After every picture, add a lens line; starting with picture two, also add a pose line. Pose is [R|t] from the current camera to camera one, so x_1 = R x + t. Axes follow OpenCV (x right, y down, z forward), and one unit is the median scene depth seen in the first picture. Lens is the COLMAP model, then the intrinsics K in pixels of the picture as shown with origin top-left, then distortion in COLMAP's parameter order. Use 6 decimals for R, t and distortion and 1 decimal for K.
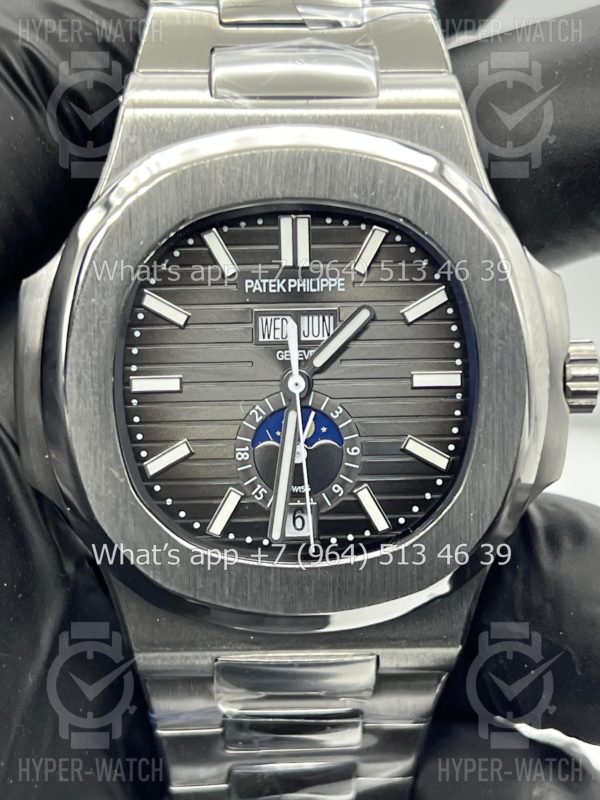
lens RADIAL K [[1865.3, 0, 300.0], [0, 1865.3, 400.0], [0, 0, 1]] dist [0.160317, -0.195004]
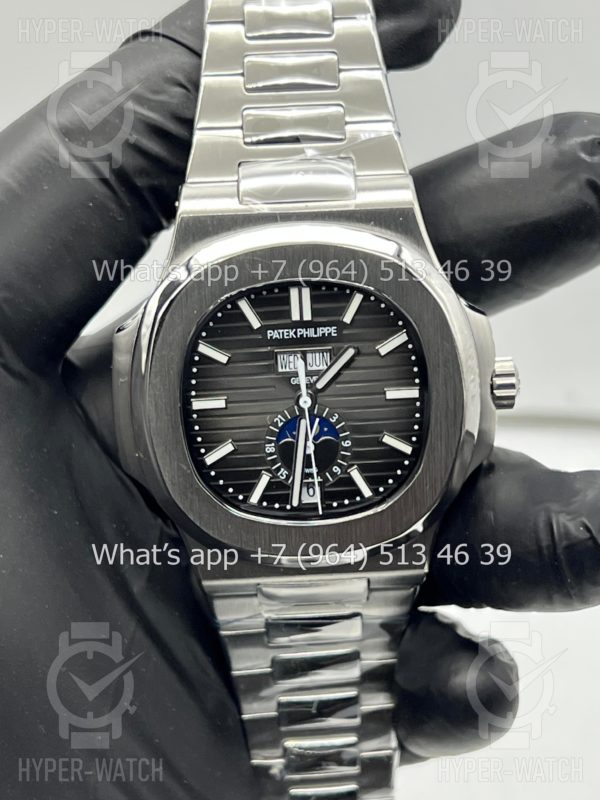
lens RADIAL K [[1865.3, 0, 300.0], [0, 1865.3, 400.0], [0, 0, 1]] dist [0.160317, -0.195004]
pose [[0.998882, -0.030905, -0.035779, 0.045833], [0.035257, 0.991120, 0.128213, -0.195233], [0.031499, -0.129331, 0.991101, -0.439230]]
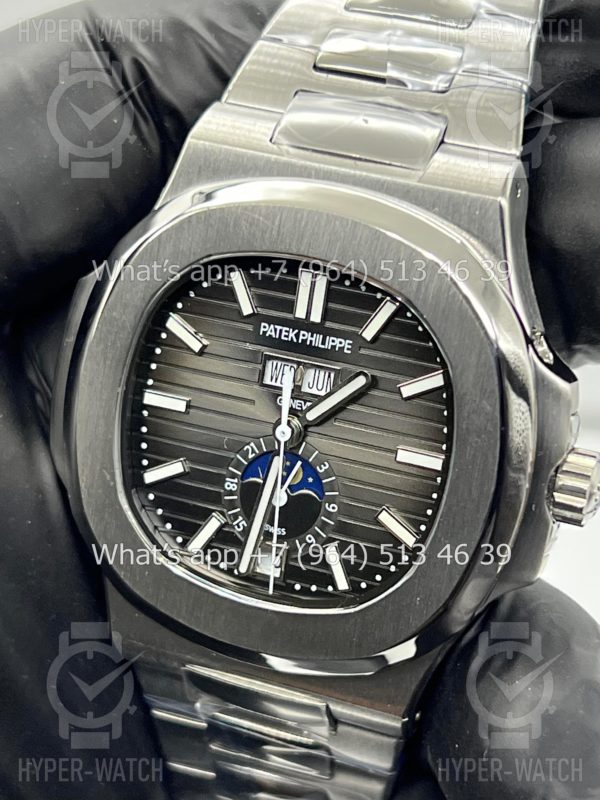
lens RADIAL K [[1865.3, 0, 300.0], [0, 1865.3, 400.0], [0, 0, 1]] dist [0.160317, -0.195004]
pose [[0.914002, 0.224456, -0.337963, 0.347658], [-0.197474, 0.973809, 0.112693, -0.142788], [0.354406, -0.036263, 0.934388, 0.041761]]
